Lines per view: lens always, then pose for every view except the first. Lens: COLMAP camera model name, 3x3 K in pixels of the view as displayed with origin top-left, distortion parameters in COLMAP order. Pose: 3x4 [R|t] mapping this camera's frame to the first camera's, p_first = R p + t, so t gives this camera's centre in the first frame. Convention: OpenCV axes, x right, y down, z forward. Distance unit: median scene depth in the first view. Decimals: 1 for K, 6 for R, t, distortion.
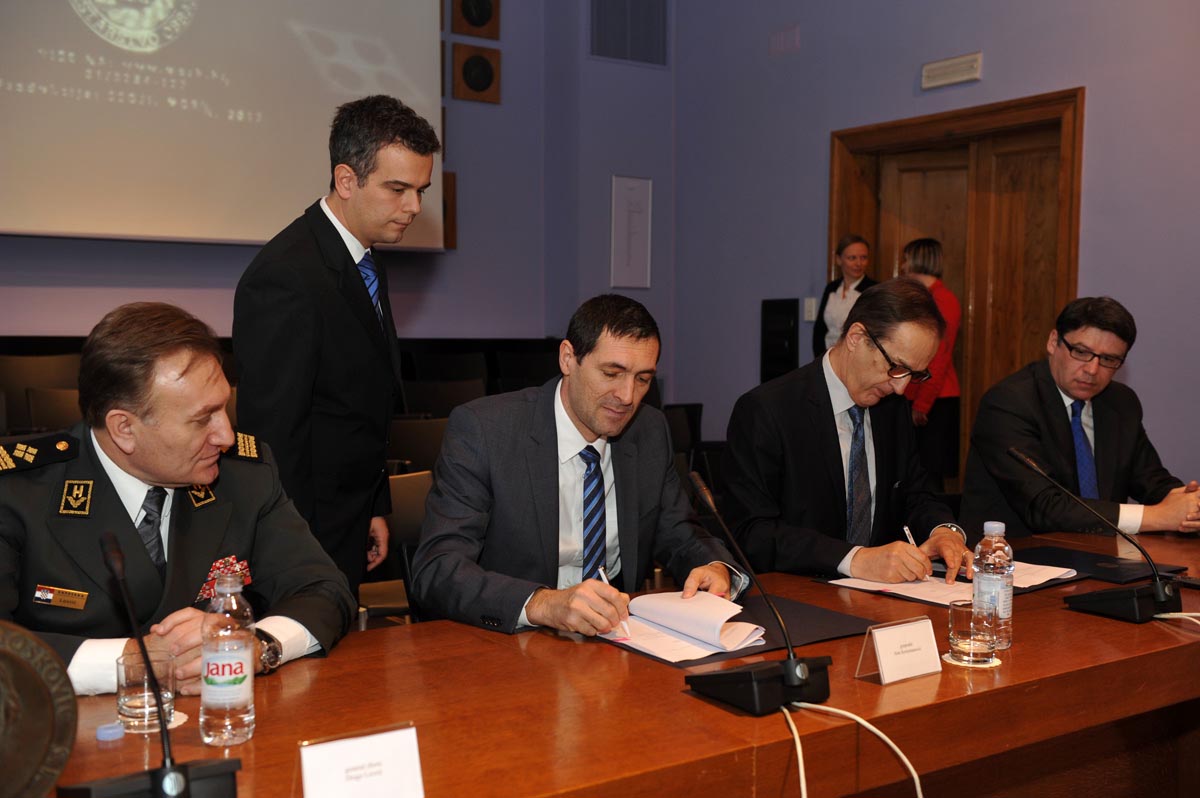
lens RADIAL K [[1300.3, 0, 600.0], [0, 1300.3, 399.0], [0, 0, 1]] dist [0.066498, -0.010362]
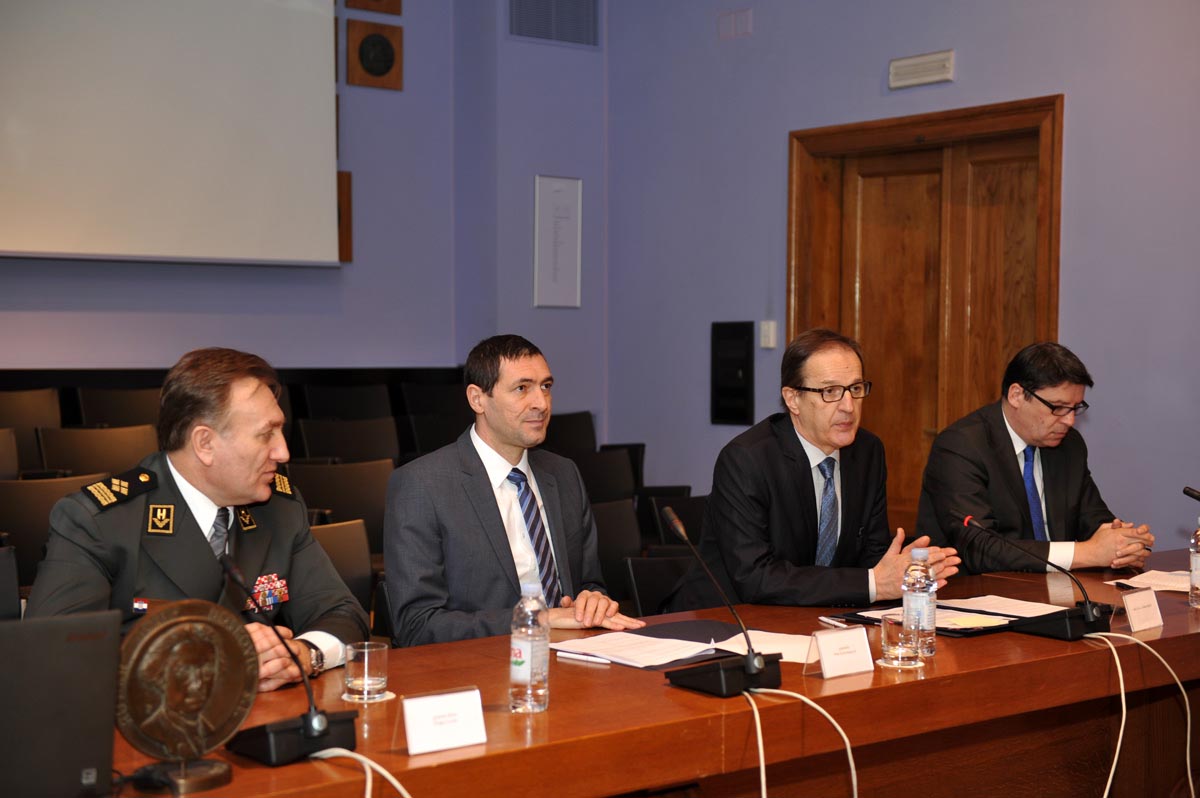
lens RADIAL K [[1766.4, 0, 600.0], [0, 1766.4, 399.0], [0, 0, 1]] dist [0.133413, -0.032927]
pose [[0.997920, -0.003831, 0.064345, -0.030274], [0.005098, 0.999796, -0.019535, -0.003696], [-0.064257, 0.019822, 0.997736, -0.197673]]
